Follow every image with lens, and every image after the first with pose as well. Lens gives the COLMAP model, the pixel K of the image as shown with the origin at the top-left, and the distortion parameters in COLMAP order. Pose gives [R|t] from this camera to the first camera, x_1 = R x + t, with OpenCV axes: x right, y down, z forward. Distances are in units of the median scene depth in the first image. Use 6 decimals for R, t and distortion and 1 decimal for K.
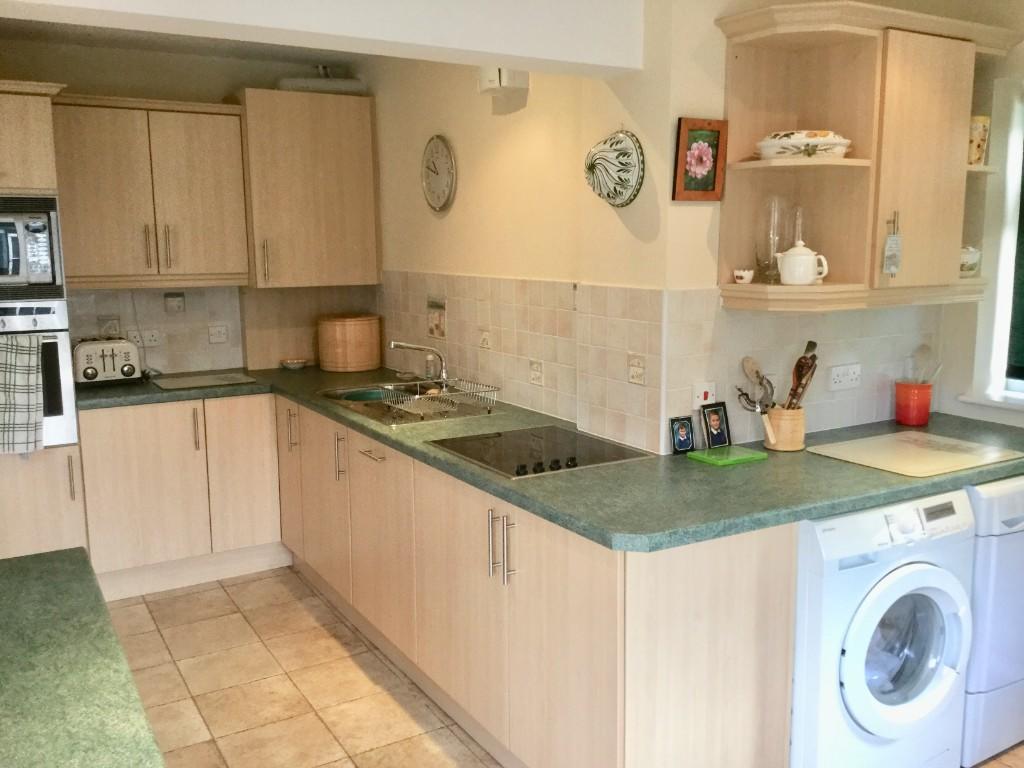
lens RADIAL K [[922.2, 0, 514.2], [0, 922.2, 379.4], [0, 0, 1]] dist [0.082650, -0.117346]
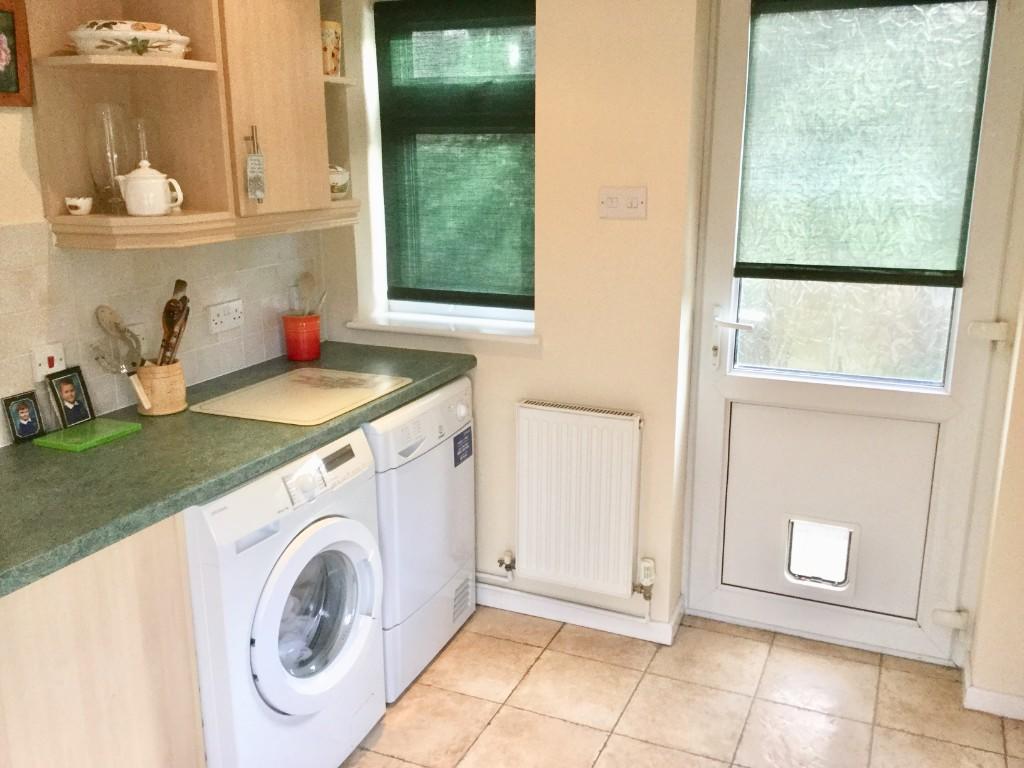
lens RADIAL K [[922.2, 0, 522.7], [0, 922.2, 374.2], [0, 0, 1]] dist [0.082650, -0.117346]
pose [[0.808315, -0.142183, 0.571323, 0.081286], [0.088433, 0.988713, 0.120942, -0.033764], [-0.582071, -0.047235, 0.811765, 0.135427]]
